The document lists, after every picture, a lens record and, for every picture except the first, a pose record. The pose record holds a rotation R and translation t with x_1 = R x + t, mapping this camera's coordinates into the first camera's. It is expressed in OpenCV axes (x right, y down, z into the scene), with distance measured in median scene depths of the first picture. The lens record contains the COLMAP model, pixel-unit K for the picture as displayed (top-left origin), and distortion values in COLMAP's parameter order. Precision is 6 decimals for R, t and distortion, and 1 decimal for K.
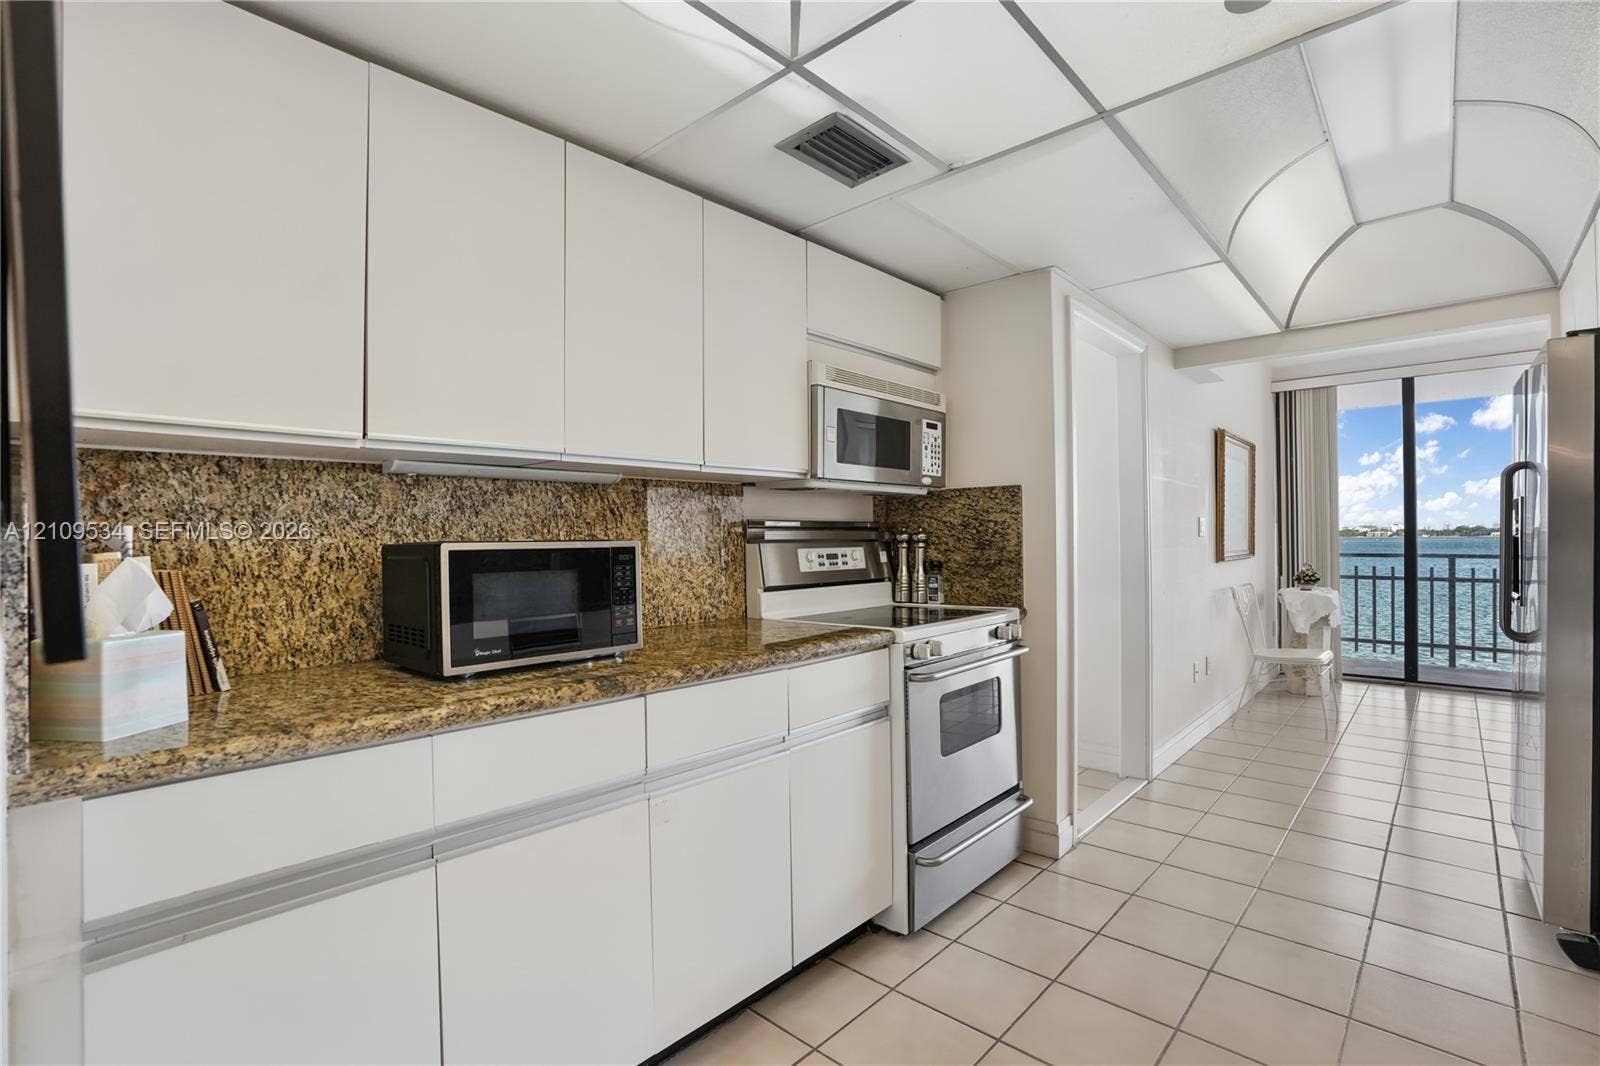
lens RADIAL K [[749.0, 0, 794.6], [0, 749.0, 539.6], [0, 0, 1]] dist [-0.054489, 0.021229]
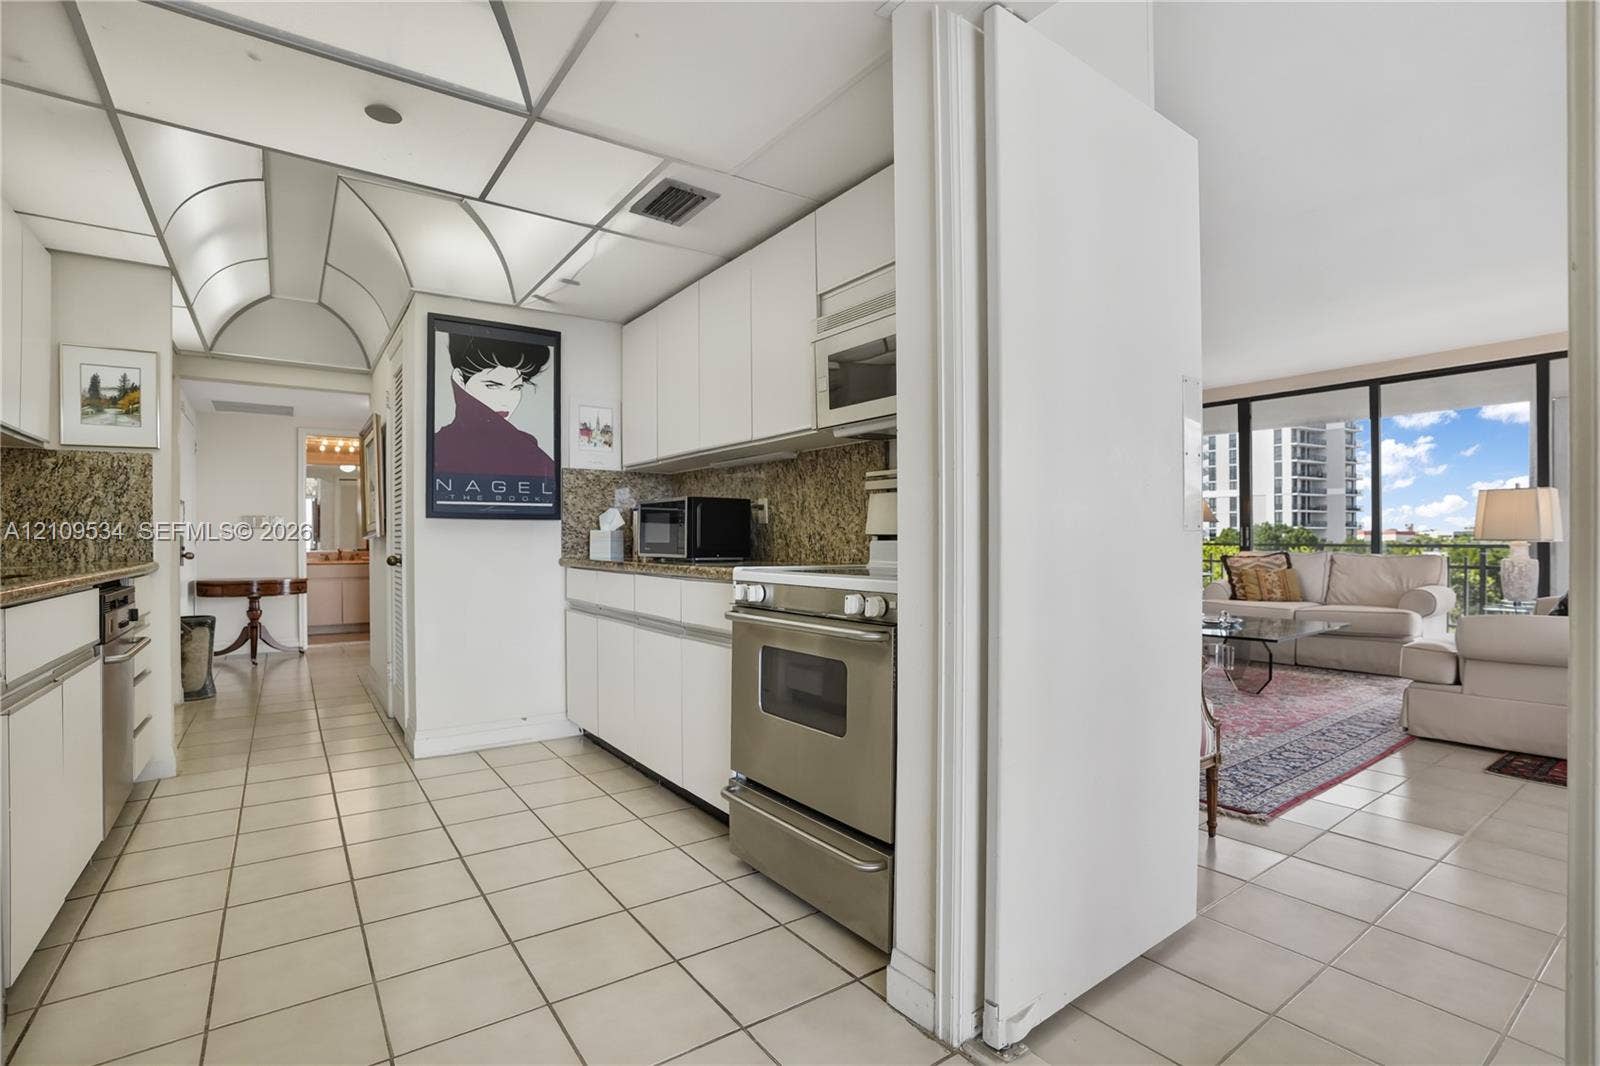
lens RADIAL K [[749.0, 0, 803.0], [0, 749.0, 530.2], [0, 0, 1]] dist [-0.054489, 0.021229]
pose [[-0.207631, 0.005186, -0.978194, 1.134654], [0.003184, 0.999984, 0.004625, 0.057449], [0.978202, -0.002154, -0.207644, 1.275064]]
